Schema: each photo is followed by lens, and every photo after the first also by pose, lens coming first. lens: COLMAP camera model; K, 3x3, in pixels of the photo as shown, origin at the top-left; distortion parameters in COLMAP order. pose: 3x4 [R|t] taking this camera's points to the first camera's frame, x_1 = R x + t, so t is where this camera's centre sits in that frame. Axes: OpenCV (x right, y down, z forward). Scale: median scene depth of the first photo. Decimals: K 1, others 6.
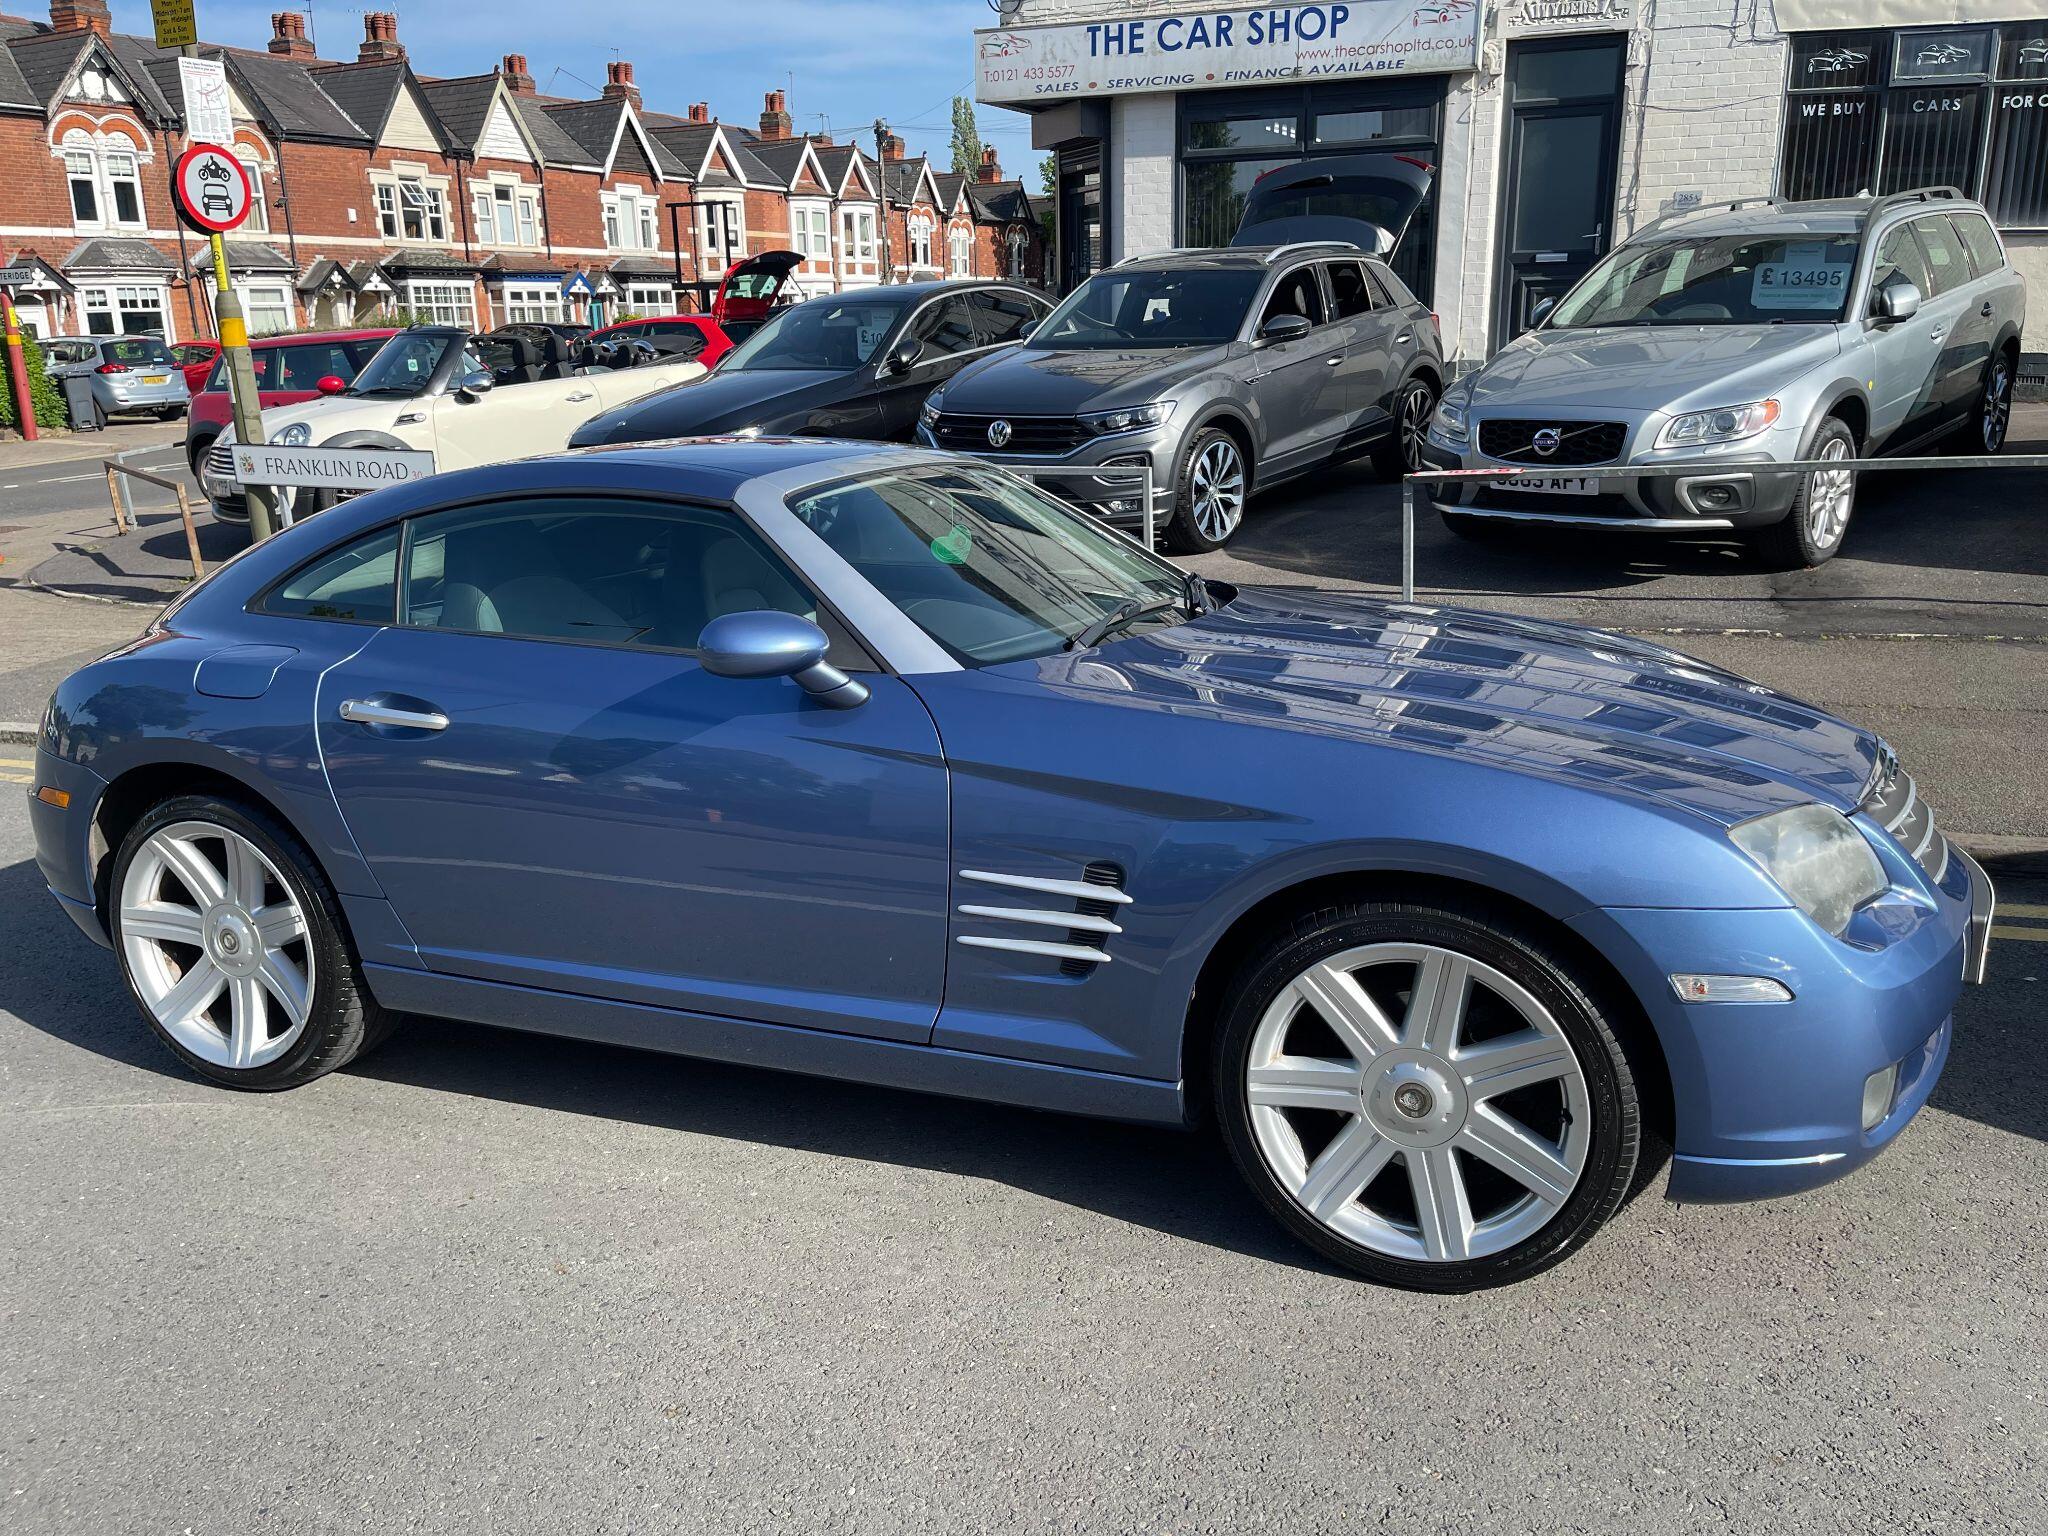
lens RADIAL K [[1526.1, 0, 1027.4], [0, 1526.1, 756.9], [0, 0, 1]] dist [0.074835, -0.096986]
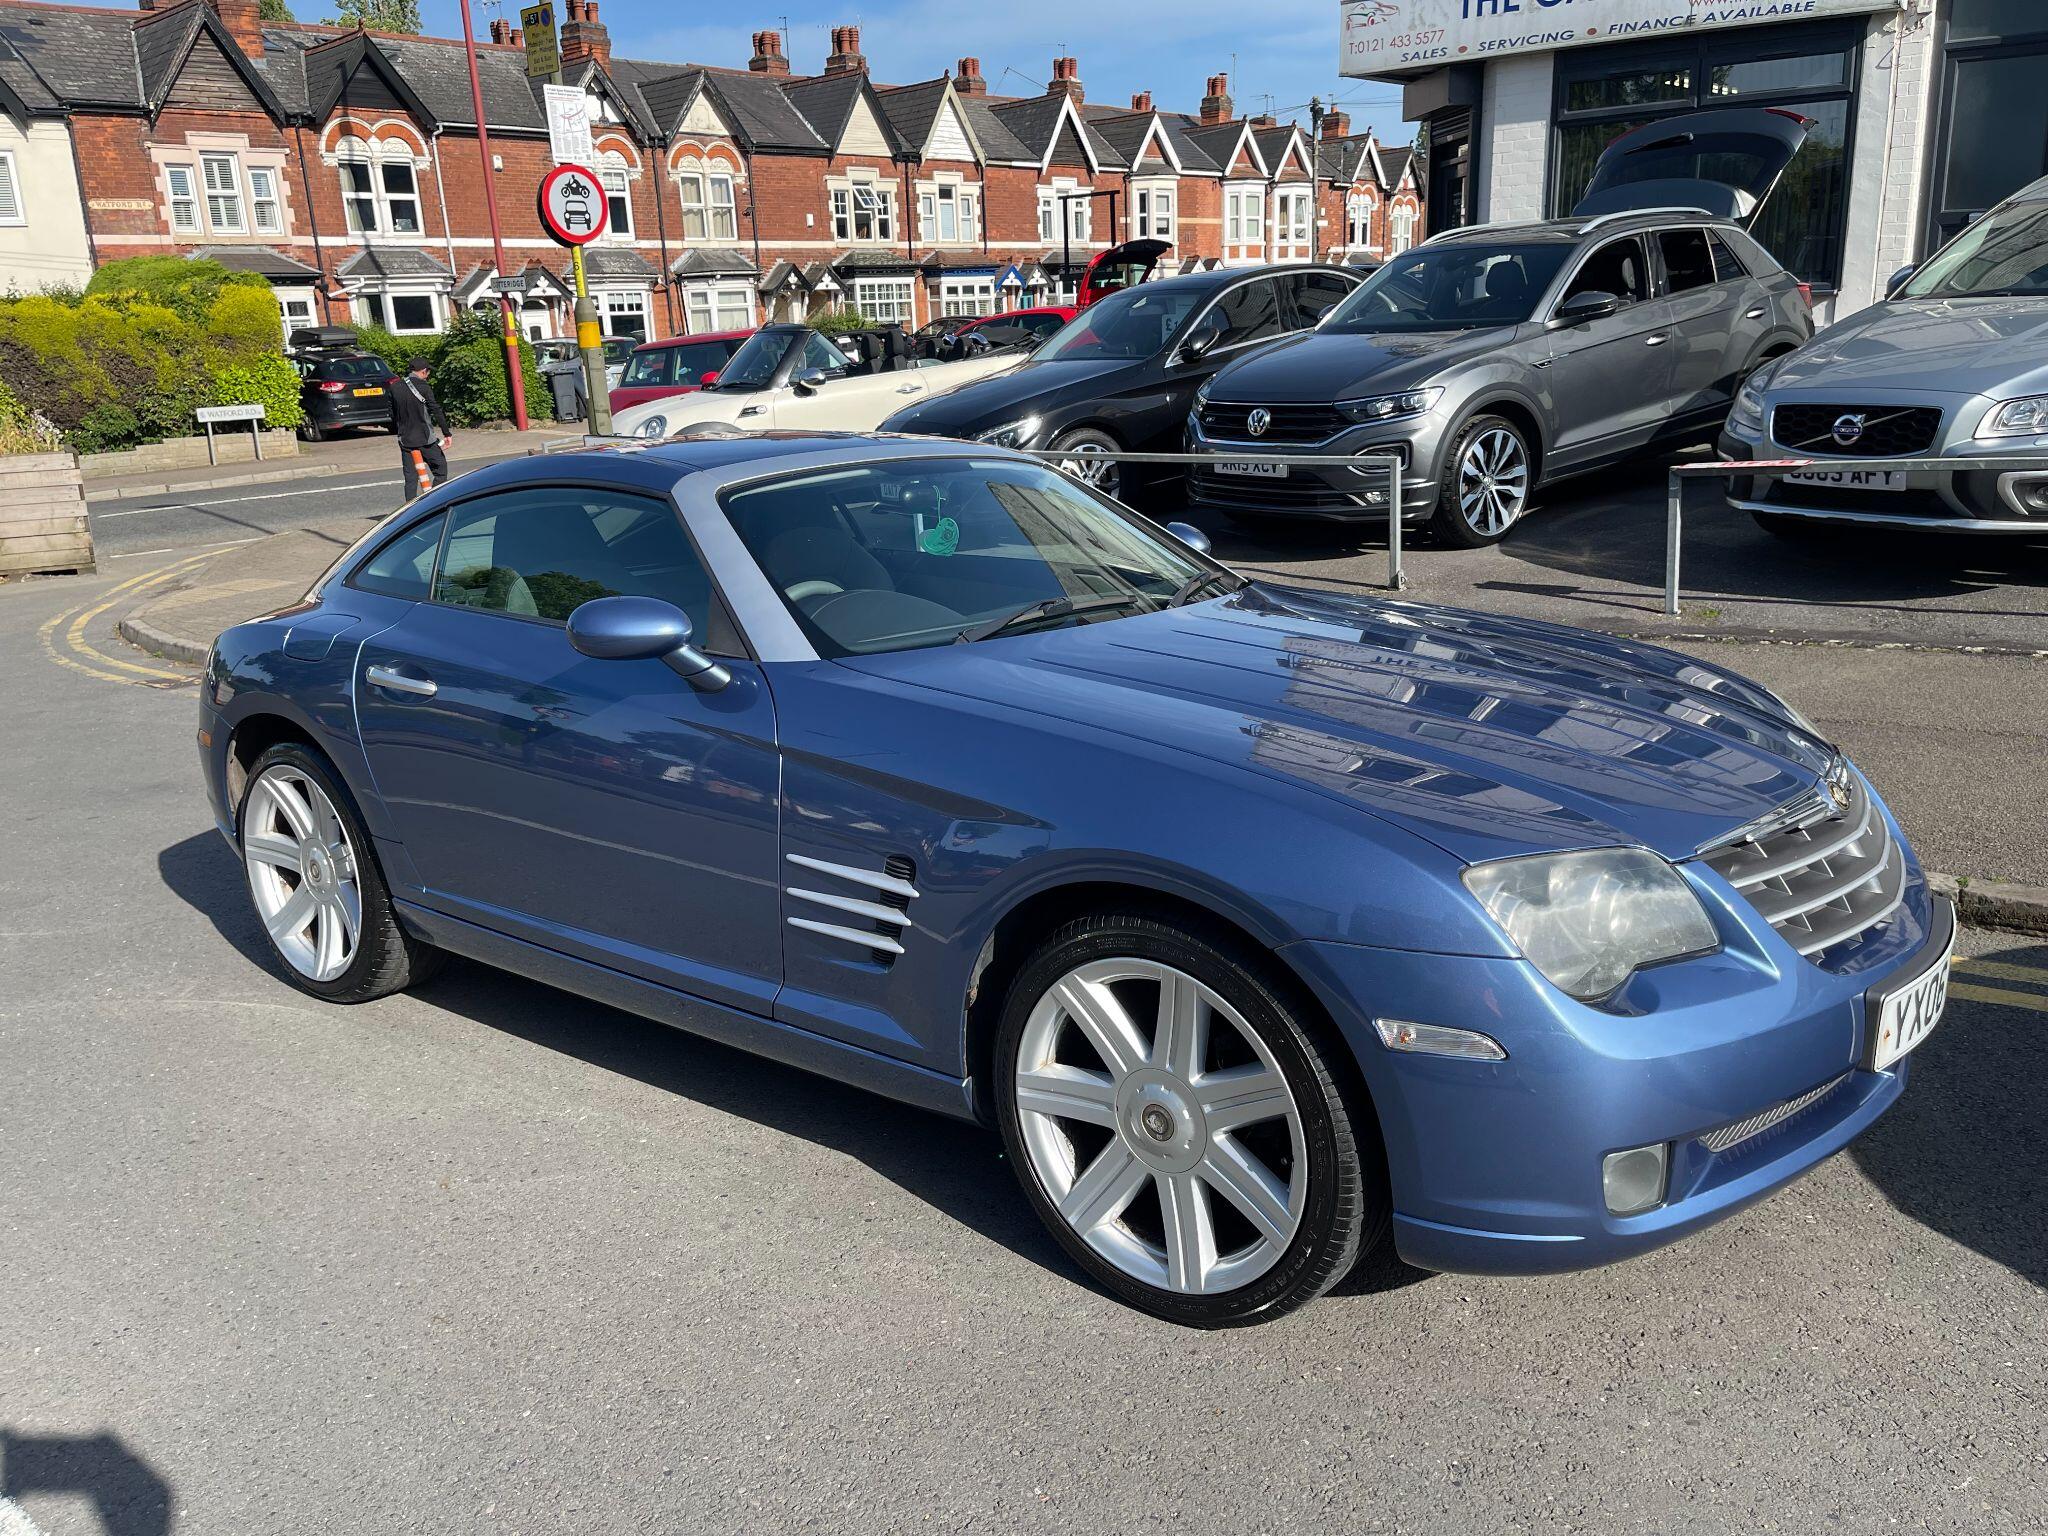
lens RADIAL K [[1526.1, 0, 1022.5], [0, 1526.1, 777.9], [0, 0, 1]] dist [0.074835, -0.096986]
pose [[0.960353, 0.060345, -0.272178, 0.112754], [-0.054517, 0.998094, 0.028929, -0.004565], [0.273405, -0.012943, 0.961812, 0.013494]]
